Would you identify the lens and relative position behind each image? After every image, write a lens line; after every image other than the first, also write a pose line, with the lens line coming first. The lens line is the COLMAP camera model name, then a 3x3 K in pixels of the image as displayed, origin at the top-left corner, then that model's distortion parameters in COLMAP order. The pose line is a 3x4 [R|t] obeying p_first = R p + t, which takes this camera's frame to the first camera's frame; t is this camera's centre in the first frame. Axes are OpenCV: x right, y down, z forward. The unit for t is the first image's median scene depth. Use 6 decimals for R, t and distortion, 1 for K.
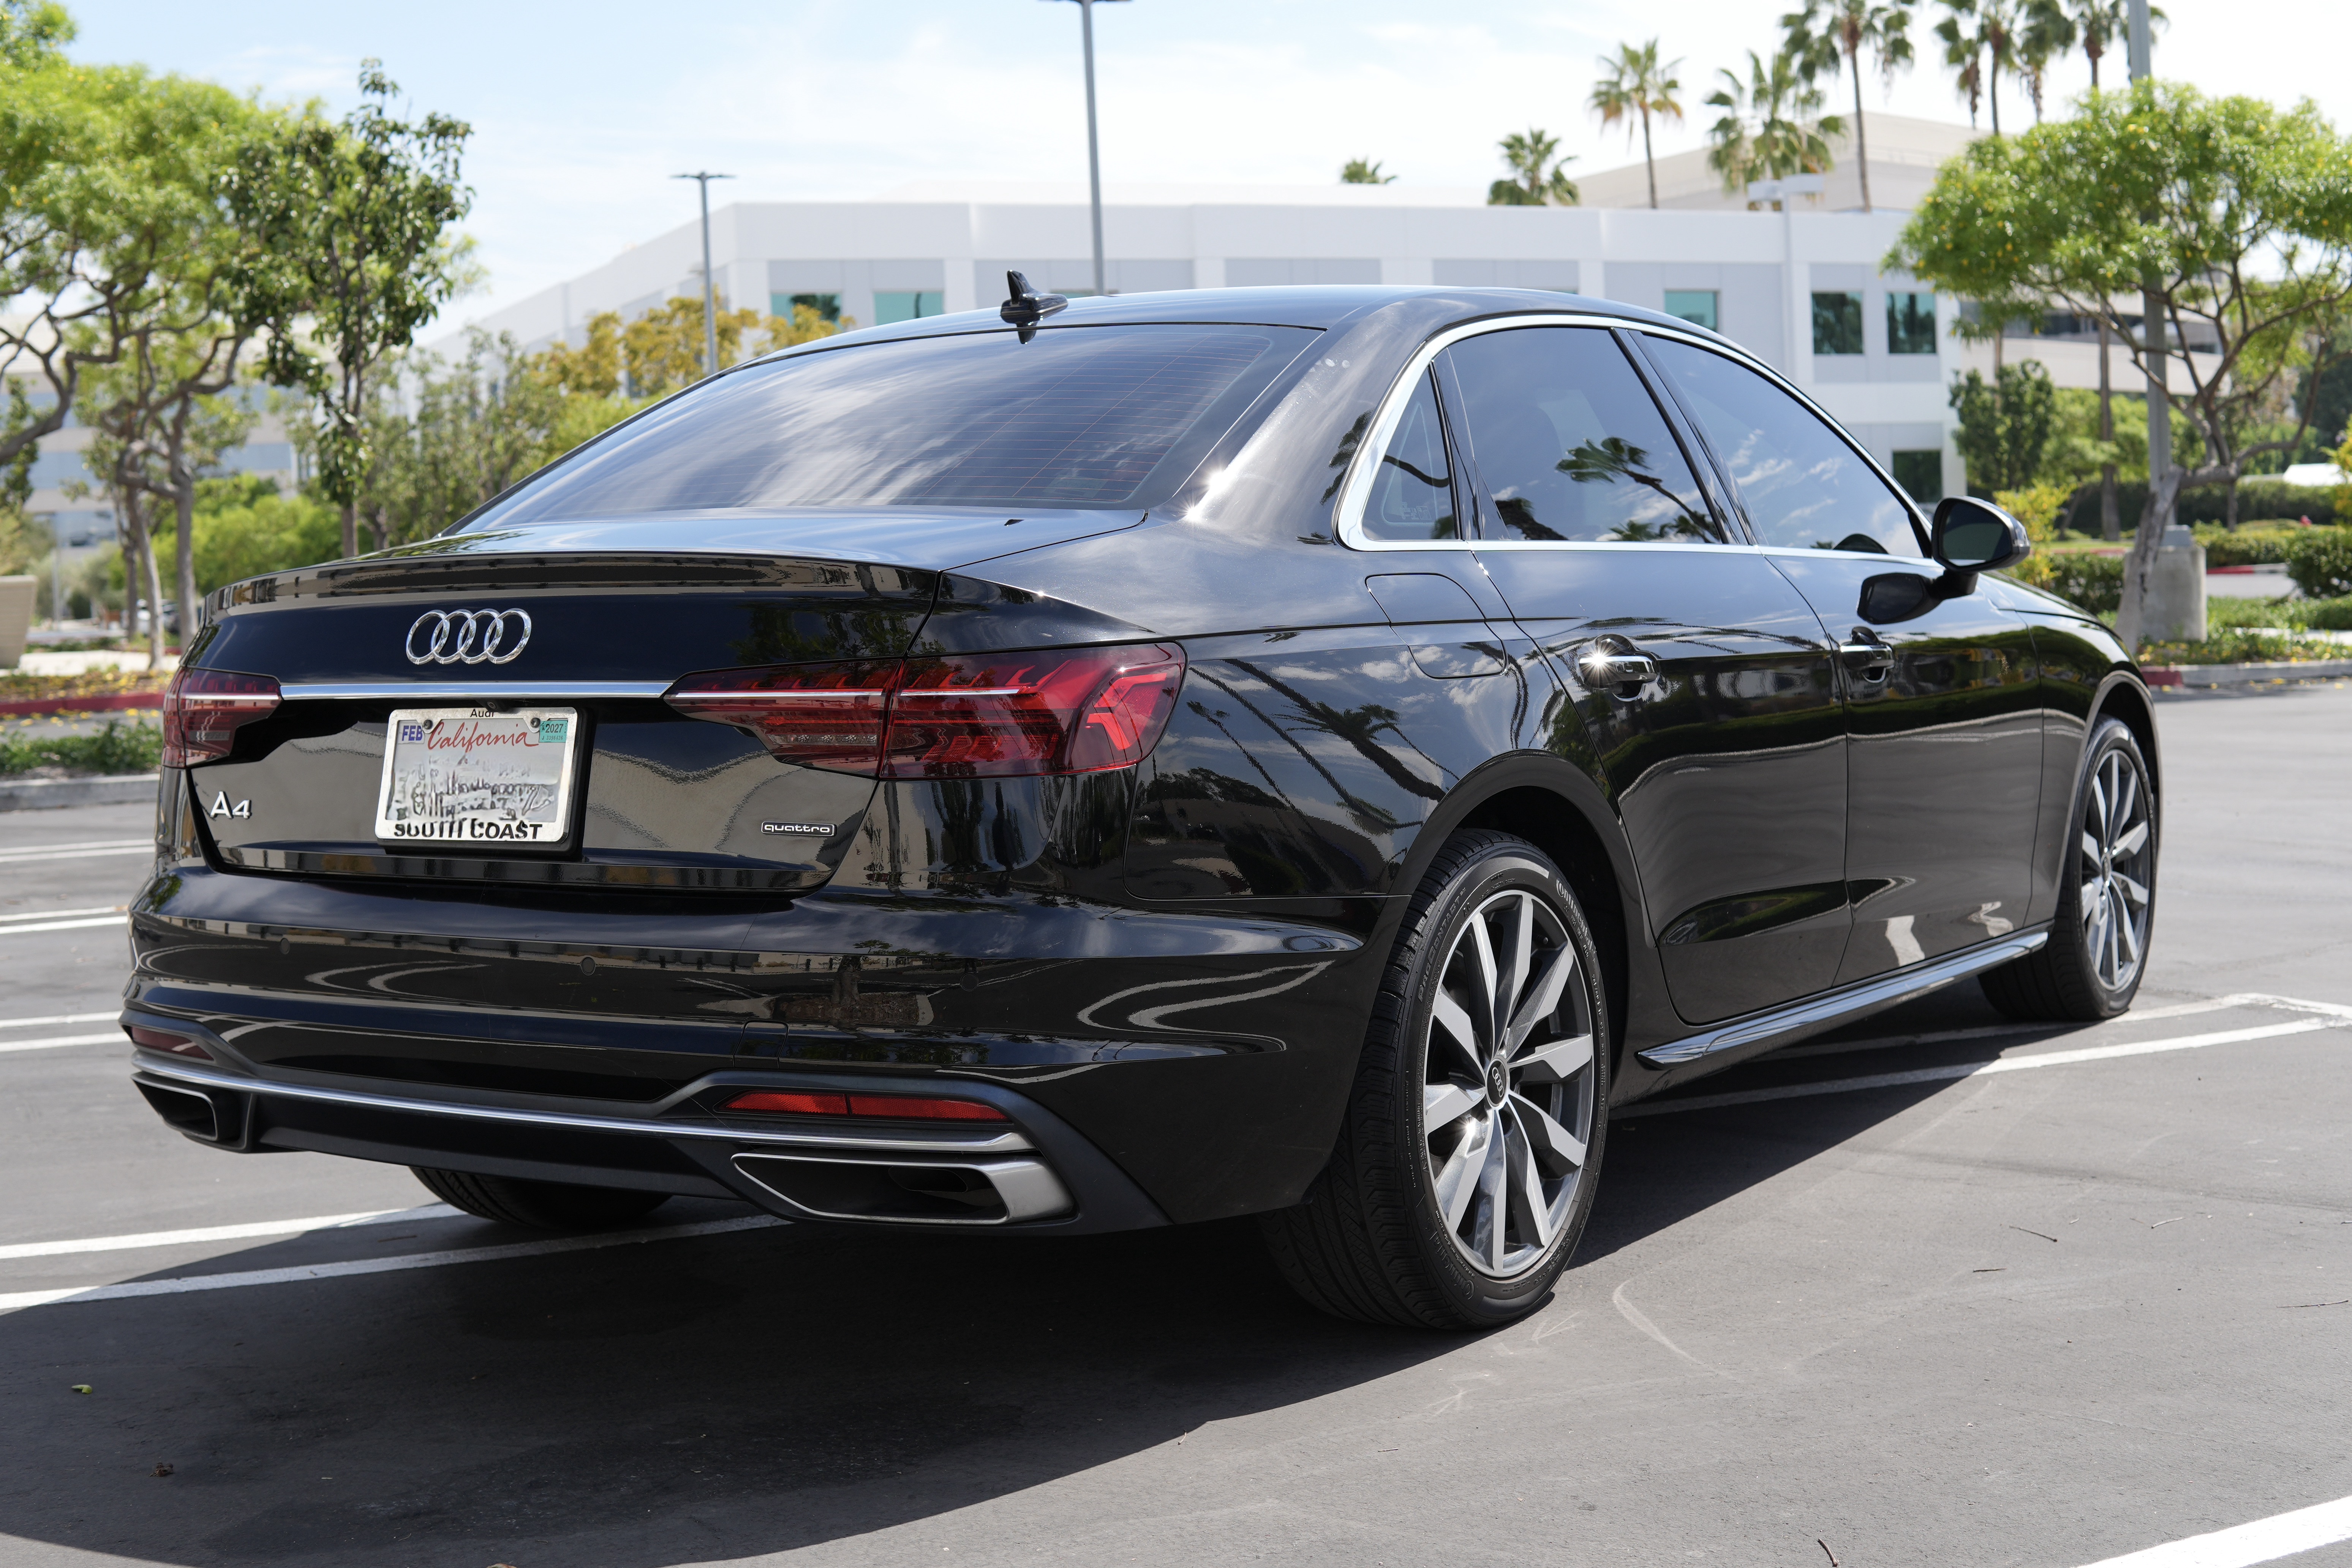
lens RADIAL K [[3183.6, 0, 1176.0], [0, 3183.6, 784.0], [0, 0, 1]] dist [-0.185061, -0.164986]
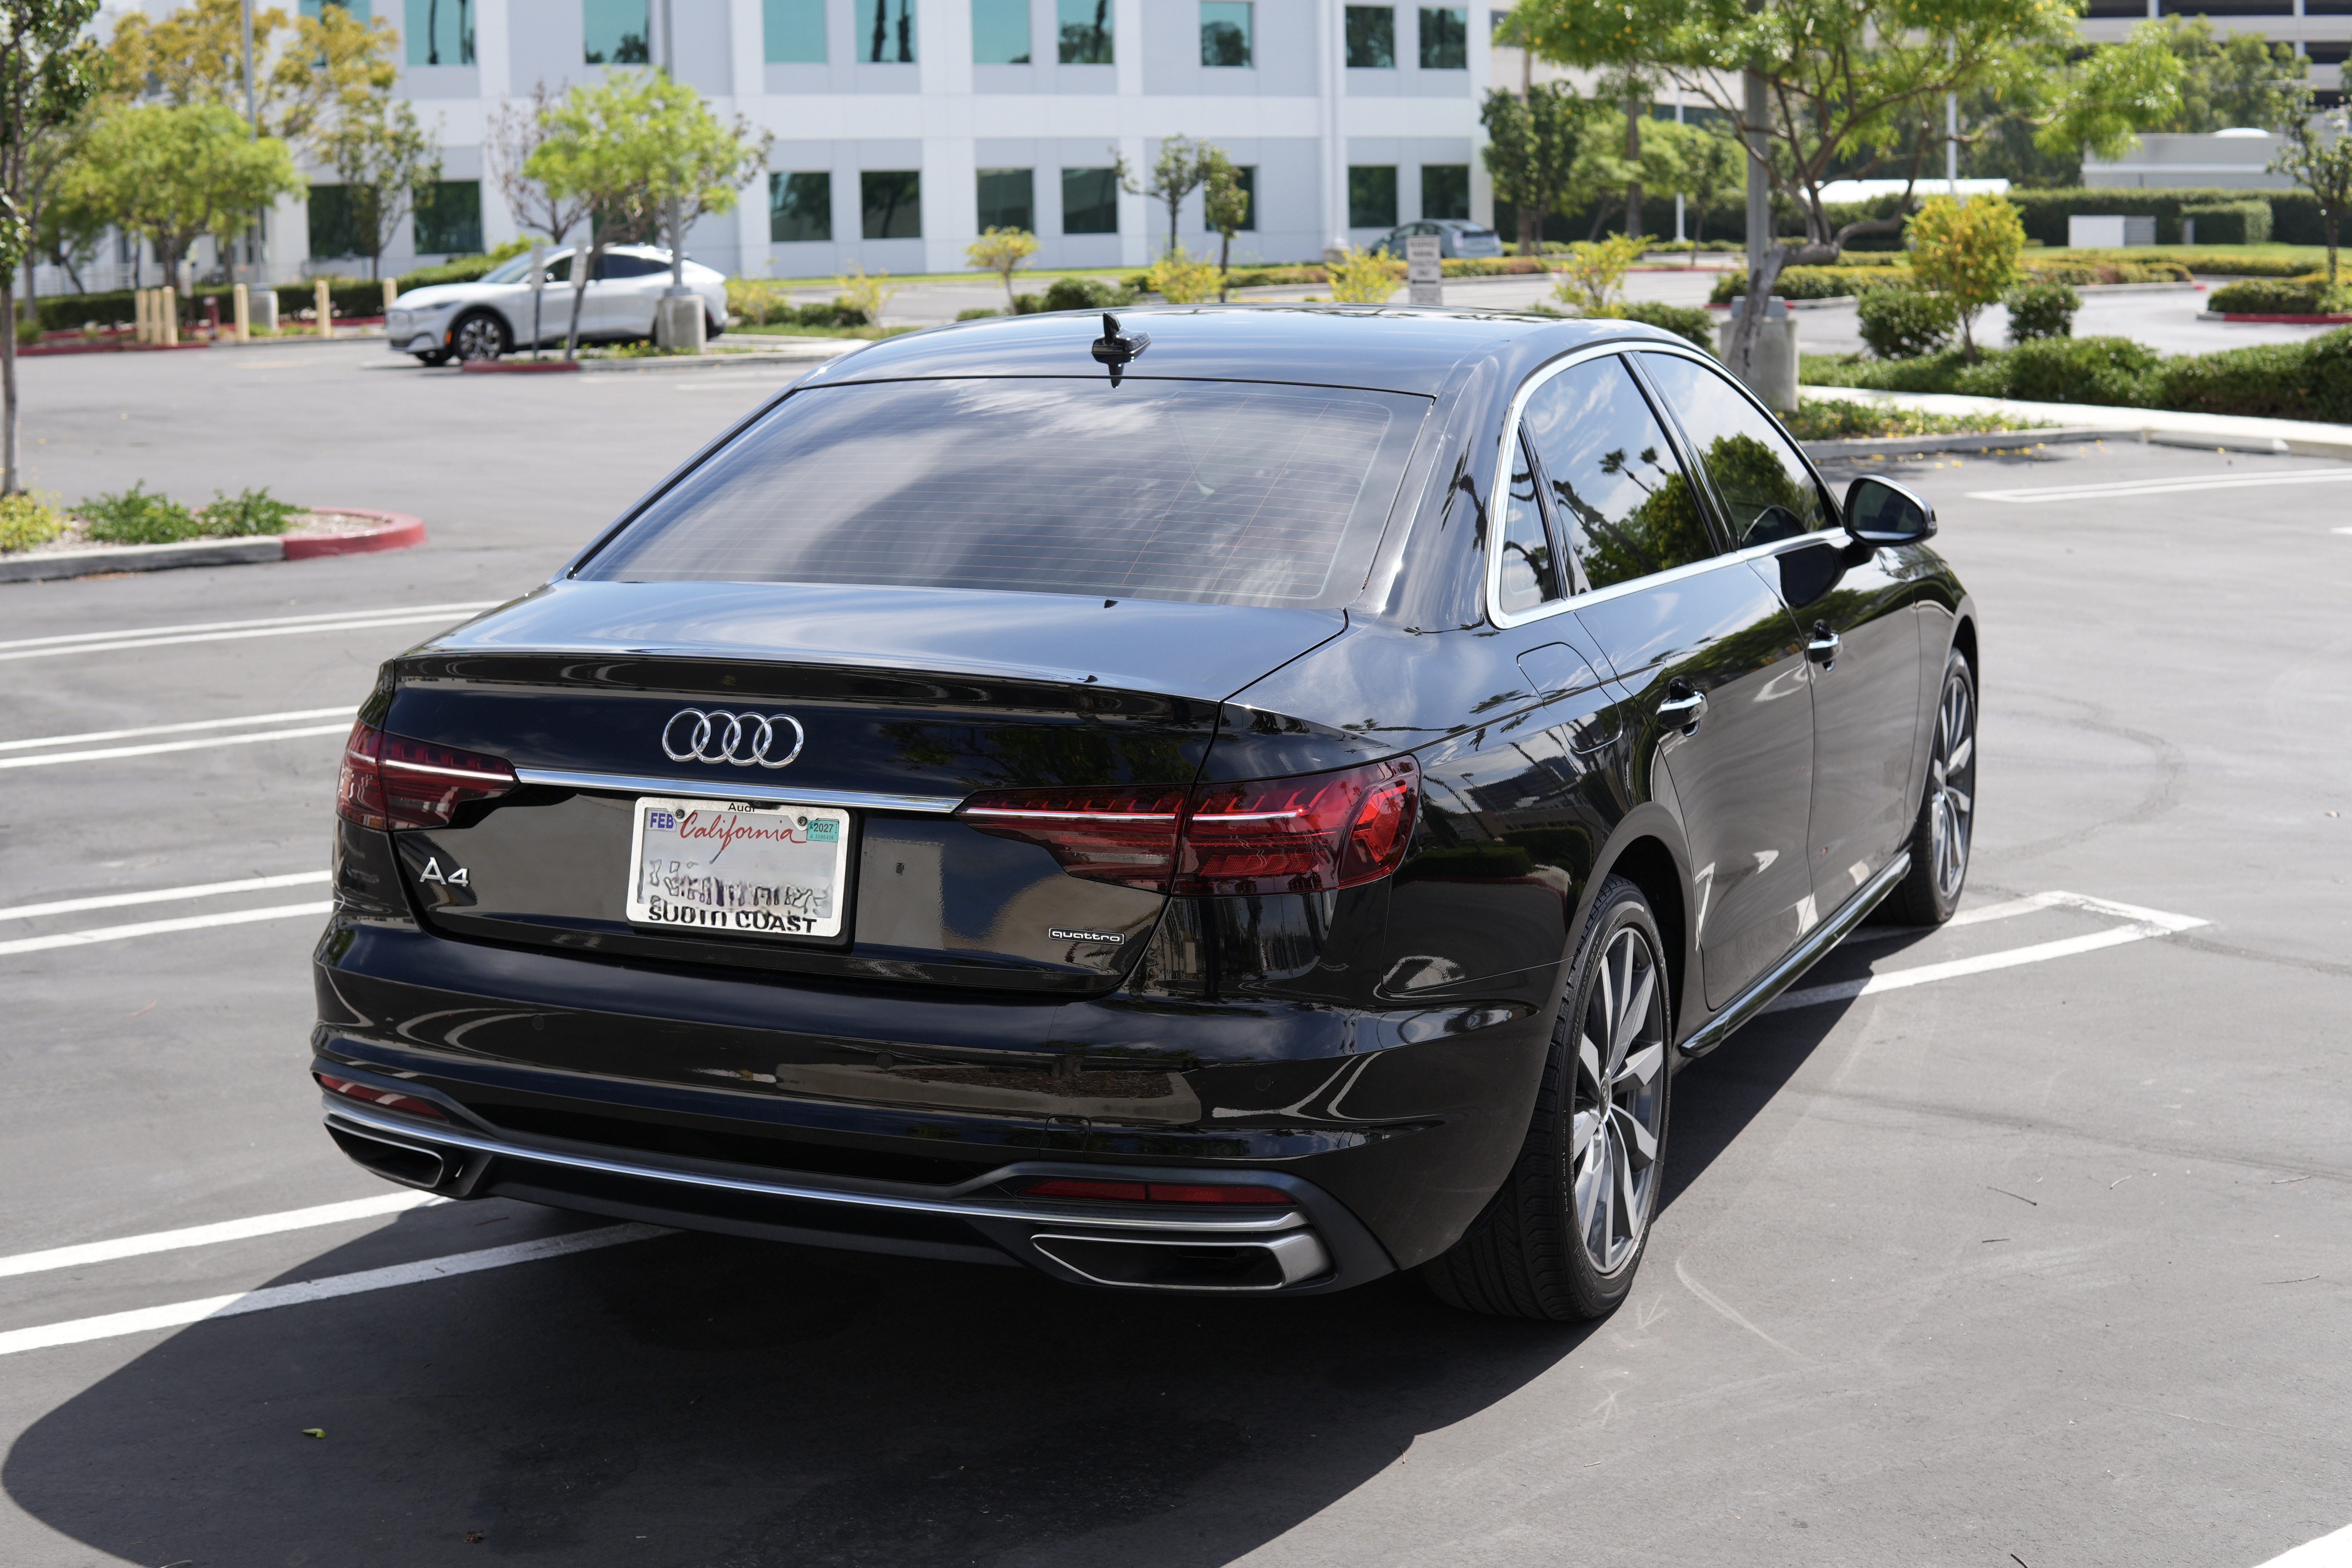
lens RADIAL K [[3183.6, 0, 1176.0], [0, 3183.6, 784.0], [0, 0, 1]] dist [-0.185061, -0.164986]
pose [[0.987418, -0.006948, 0.157977, -0.211910], [-0.008608, 0.995192, 0.097568, -0.117553], [-0.157895, -0.097700, 0.982611, -0.058986]]
